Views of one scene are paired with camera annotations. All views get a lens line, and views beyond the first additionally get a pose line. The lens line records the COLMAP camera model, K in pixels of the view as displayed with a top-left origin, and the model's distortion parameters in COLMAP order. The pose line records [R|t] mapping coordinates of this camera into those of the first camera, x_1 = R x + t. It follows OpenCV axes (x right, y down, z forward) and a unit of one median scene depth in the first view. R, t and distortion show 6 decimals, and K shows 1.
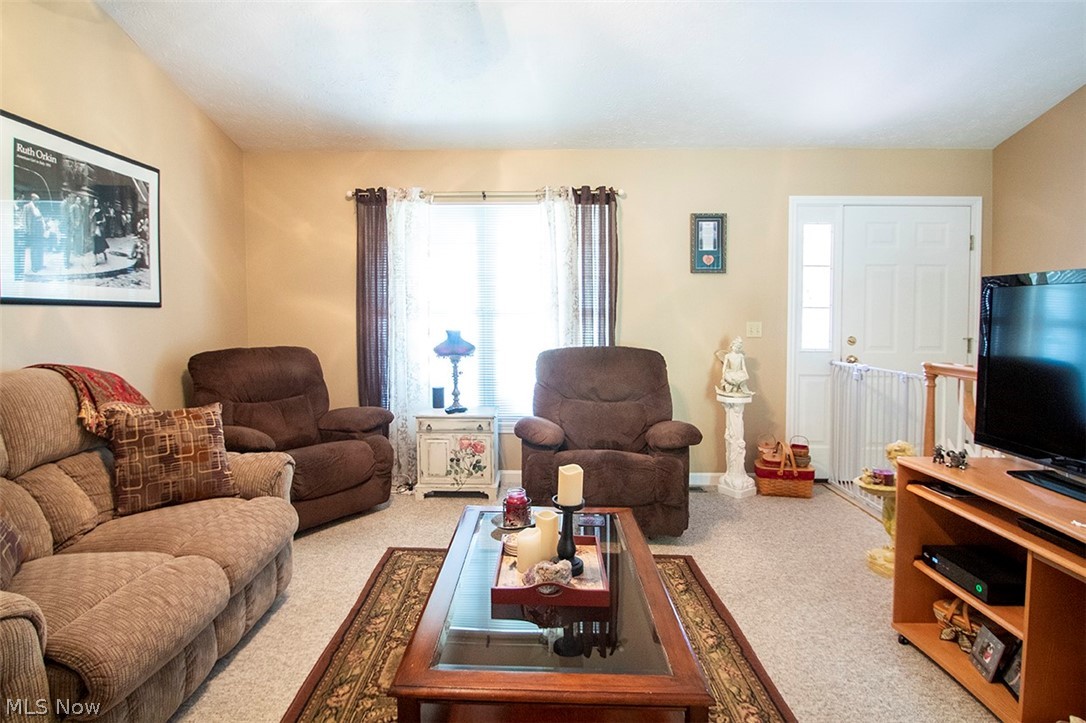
lens RADIAL K [[575.1, 0, 502.7], [0, 575.1, 339.4], [0, 0, 1]] dist [-0.006984, -0.009618]
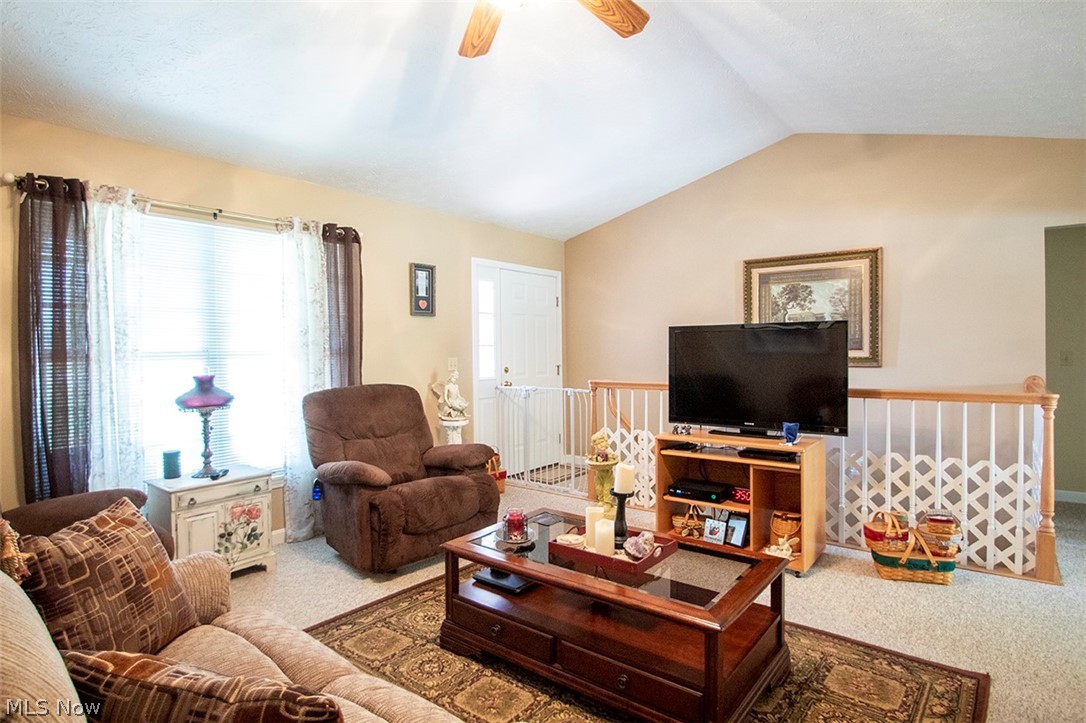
lens RADIAL K [[575.1, 0, 538.2], [0, 575.1, 354.8], [0, 0, 1]] dist [-0.006984, -0.009618]
pose [[0.597633, -0.019257, 0.801538, -0.460723], [0.050197, 0.998649, -0.013435, -0.011970], [-0.800197, 0.048264, 0.597793, 0.147162]]
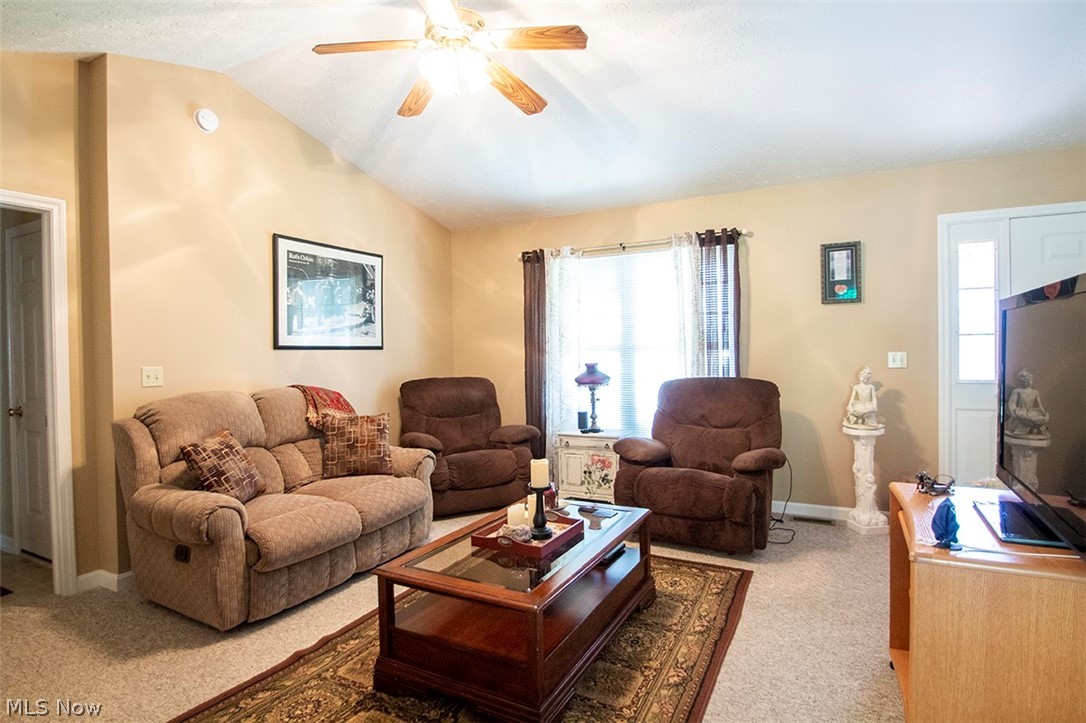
lens RADIAL K [[575.1, 0, 538.0], [0, 575.1, 359.1], [0, 0, 1]] dist [-0.006984, -0.009618]
pose [[0.895557, -0.012835, -0.444761, 0.354775], [-0.000307, 0.999566, -0.029464, 0.010514], [0.444947, 0.026523, 0.895164, -0.115994]]
